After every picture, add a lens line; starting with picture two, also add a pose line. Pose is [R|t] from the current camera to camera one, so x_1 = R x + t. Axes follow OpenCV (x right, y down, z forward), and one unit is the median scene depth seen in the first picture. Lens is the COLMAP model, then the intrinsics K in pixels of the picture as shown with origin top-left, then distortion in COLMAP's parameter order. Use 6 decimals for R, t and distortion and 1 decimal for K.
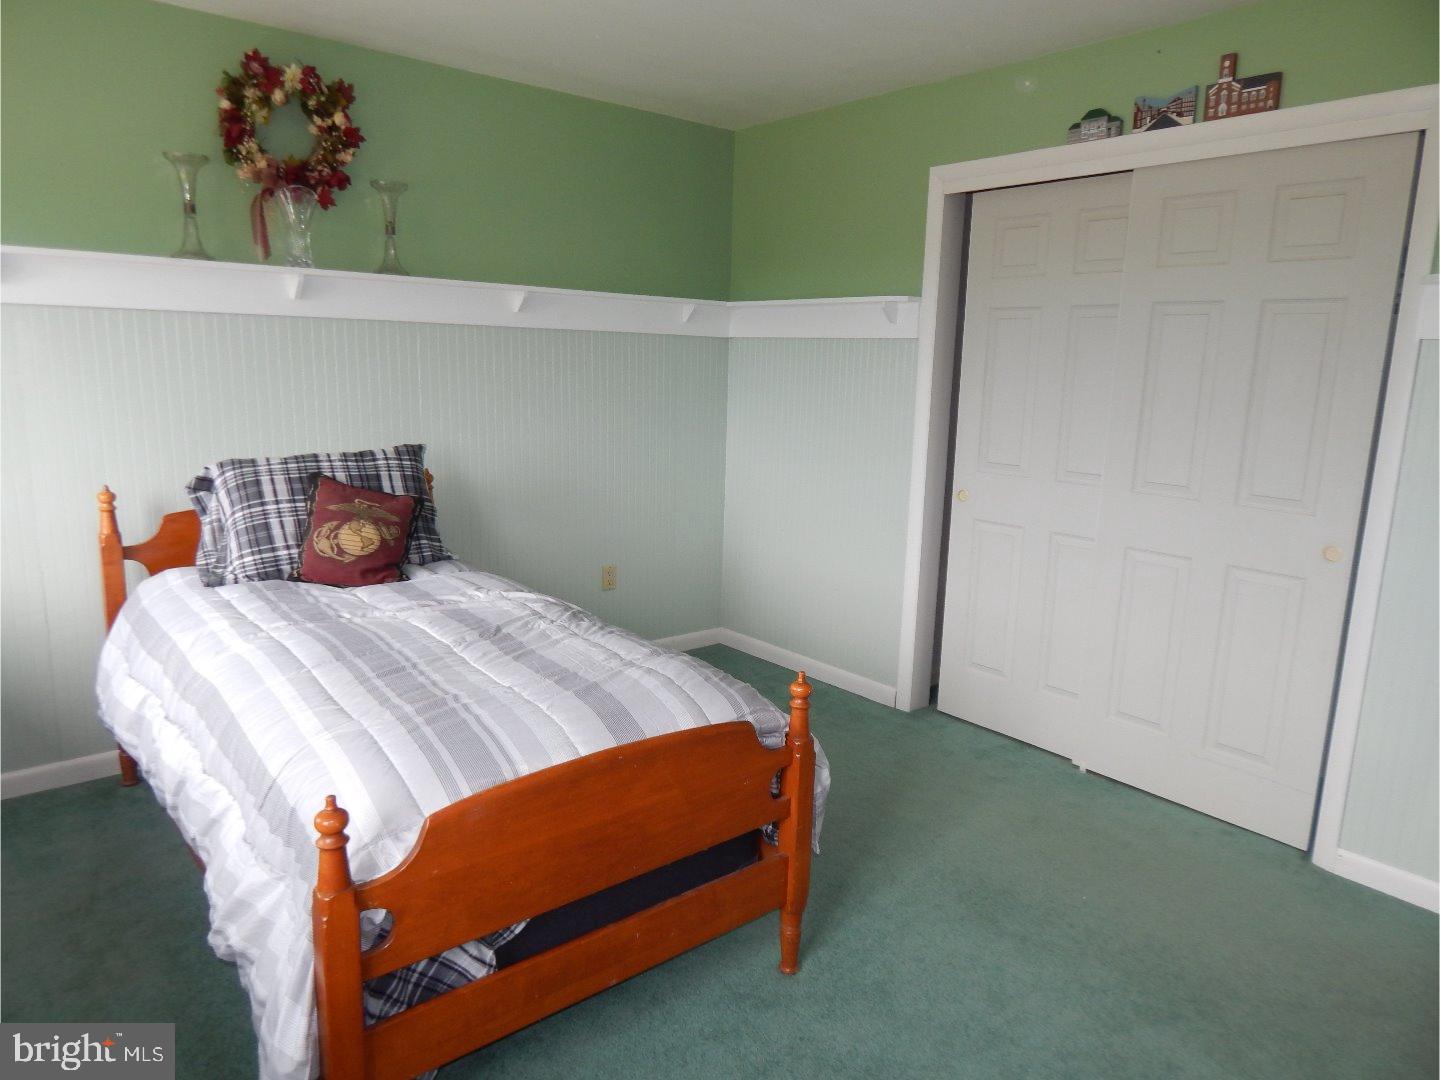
lens RADIAL K [[954.4, 0, 721.0], [0, 954.4, 536.4], [0, 0, 1]] dist [0.008094, -0.005850]
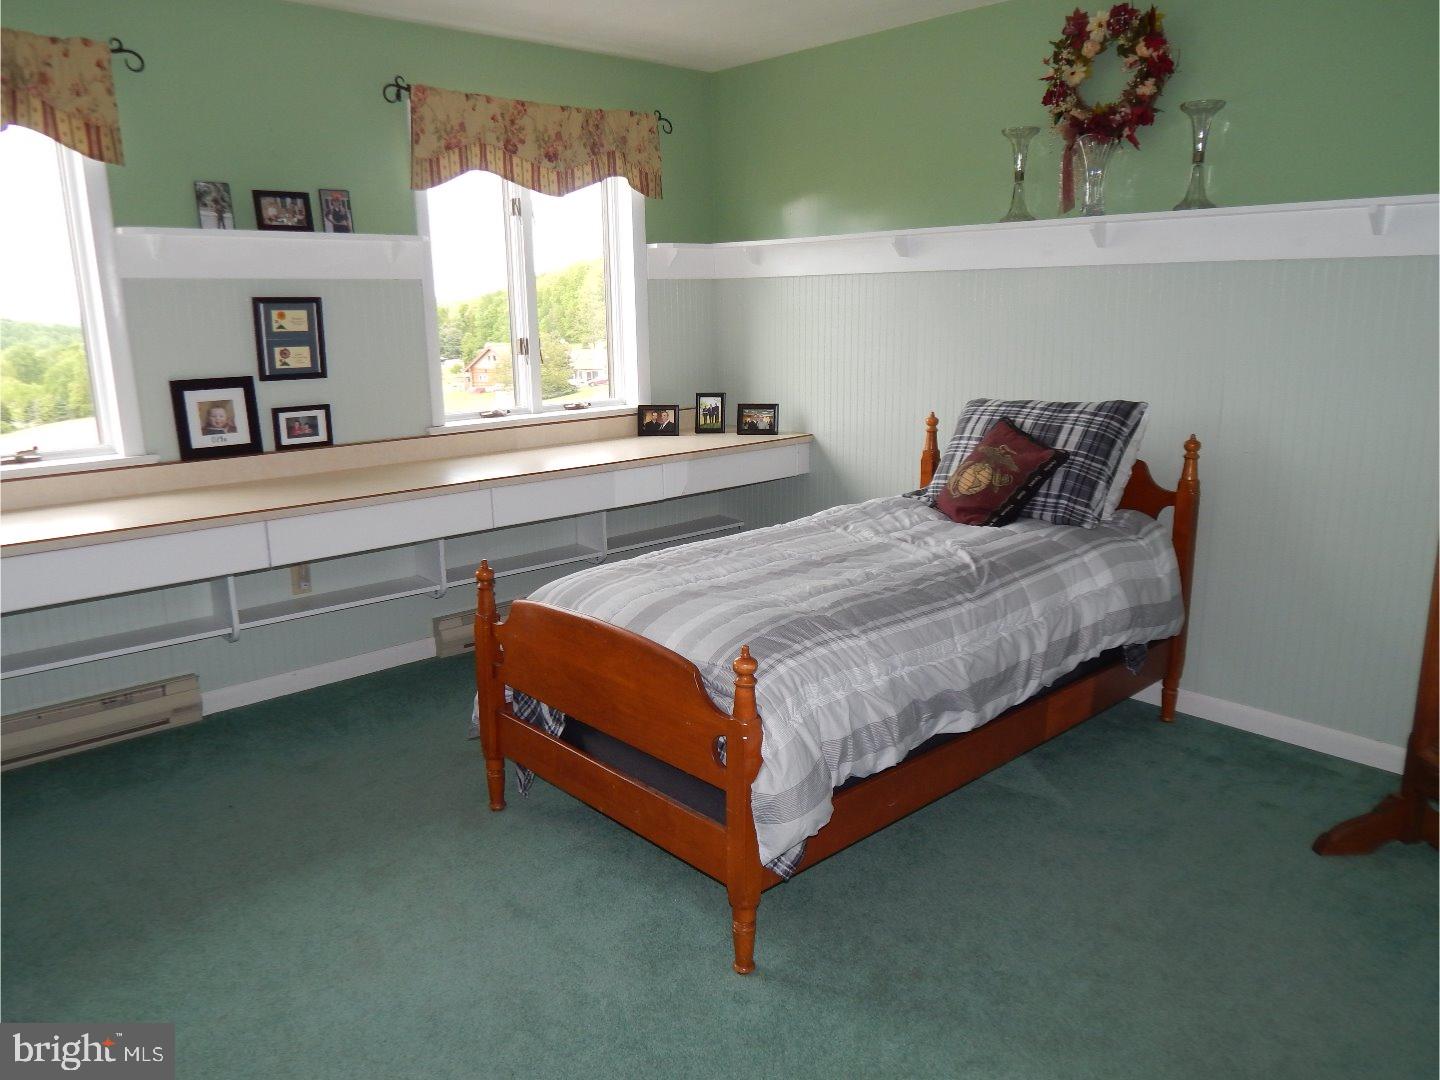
lens RADIAL K [[1051.8, 0, 720.4], [0, 1051.8, 542.1], [0, 0, 1]] dist [0.006203, -0.000616]
pose [[0.059111, 0.199471, -0.978119, 0.720620], [-0.173728, 0.966936, 0.186691, -0.094384], [0.983018, 0.158892, 0.091811, 0.598926]]
